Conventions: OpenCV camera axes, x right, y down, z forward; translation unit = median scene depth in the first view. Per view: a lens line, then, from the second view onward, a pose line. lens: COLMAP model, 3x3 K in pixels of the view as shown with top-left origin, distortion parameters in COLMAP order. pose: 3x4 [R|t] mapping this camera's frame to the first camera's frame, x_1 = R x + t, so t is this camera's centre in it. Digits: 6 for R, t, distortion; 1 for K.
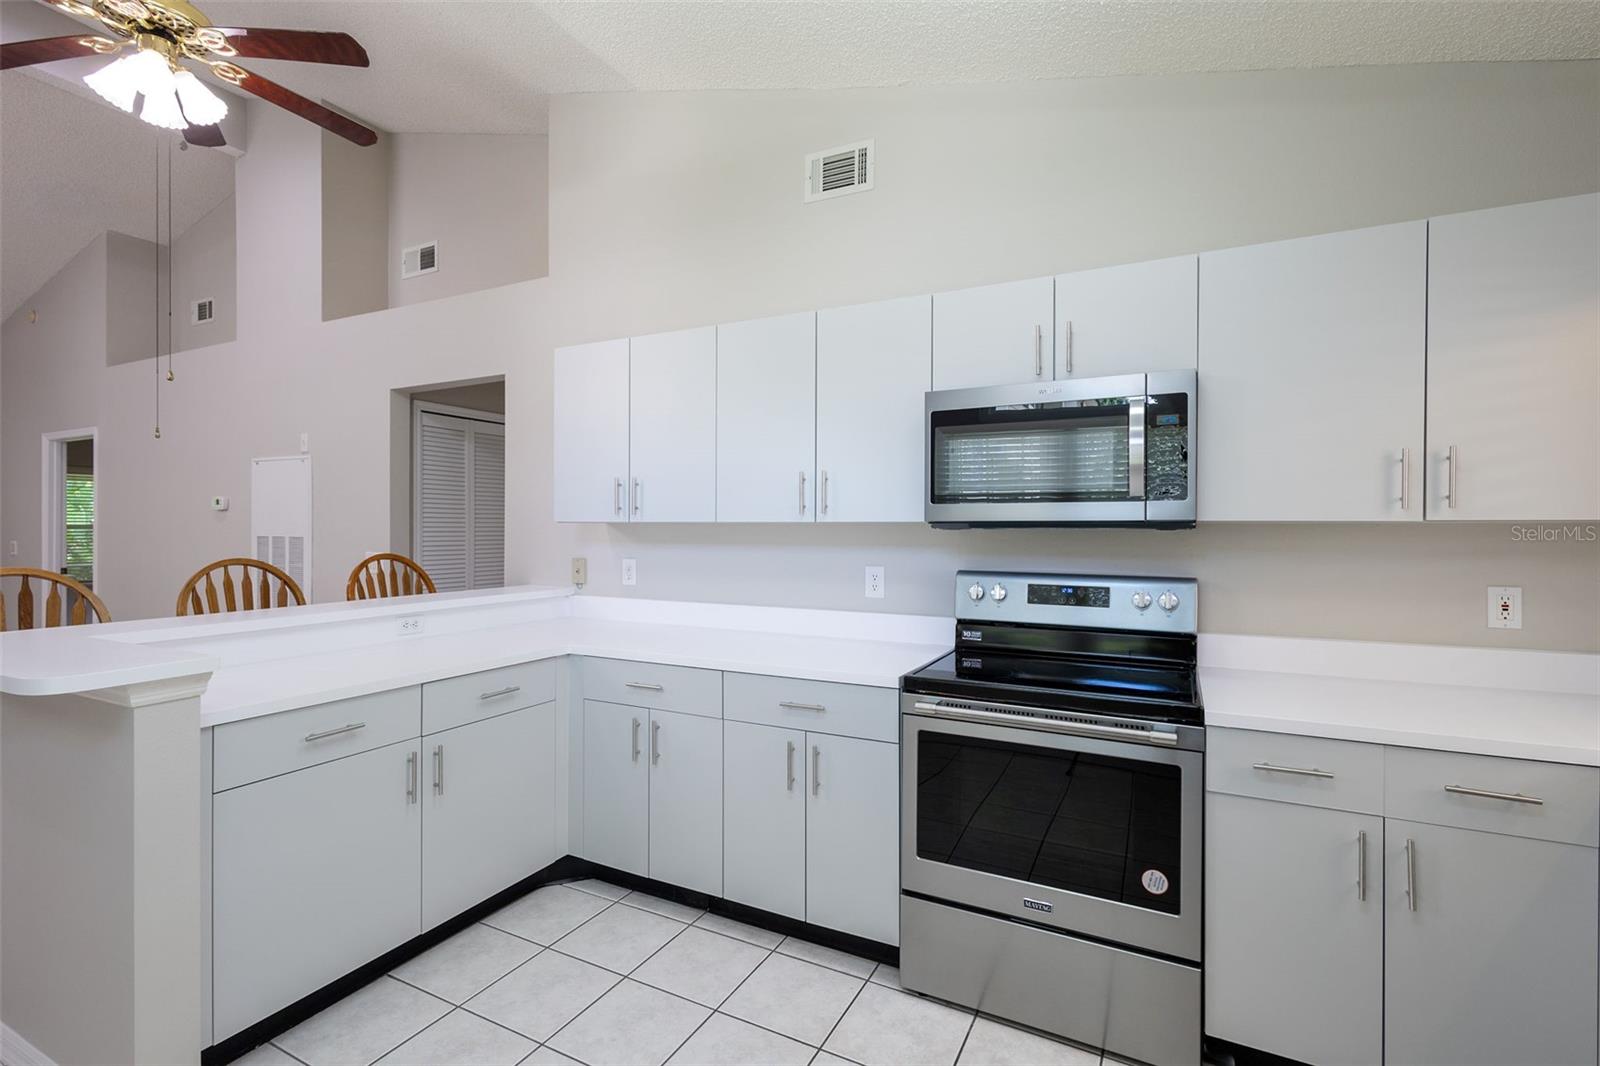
lens RADIAL K [[735.1, 0, 787.8], [0, 735.1, 535.1], [0, 0, 1]] dist [0.003351, -0.000160]
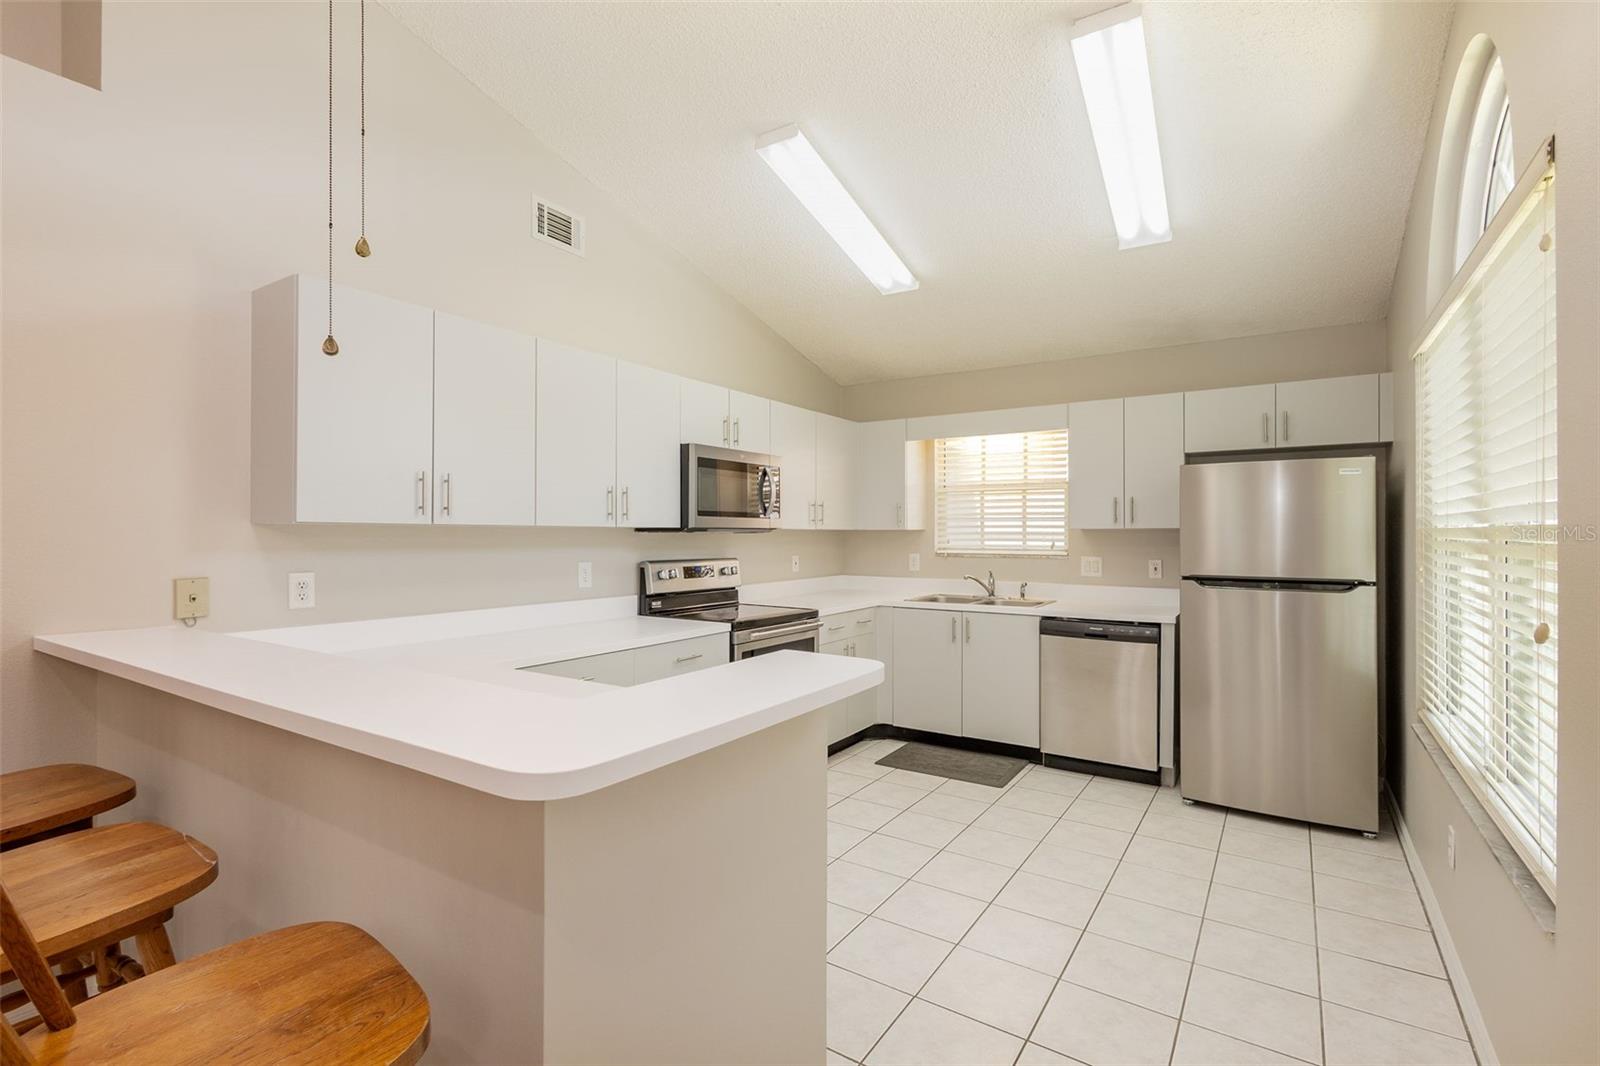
lens RADIAL K [[735.1, 0, 787.9], [0, 735.1, 529.7], [0, 0, 1]] dist [0.003351, -0.000160]
pose [[0.099363, 0.002194, 0.995049, -1.052394], [0.004519, 0.999986, -0.002657, -0.007132], [-0.995041, 0.004760, 0.099351, 0.519455]]
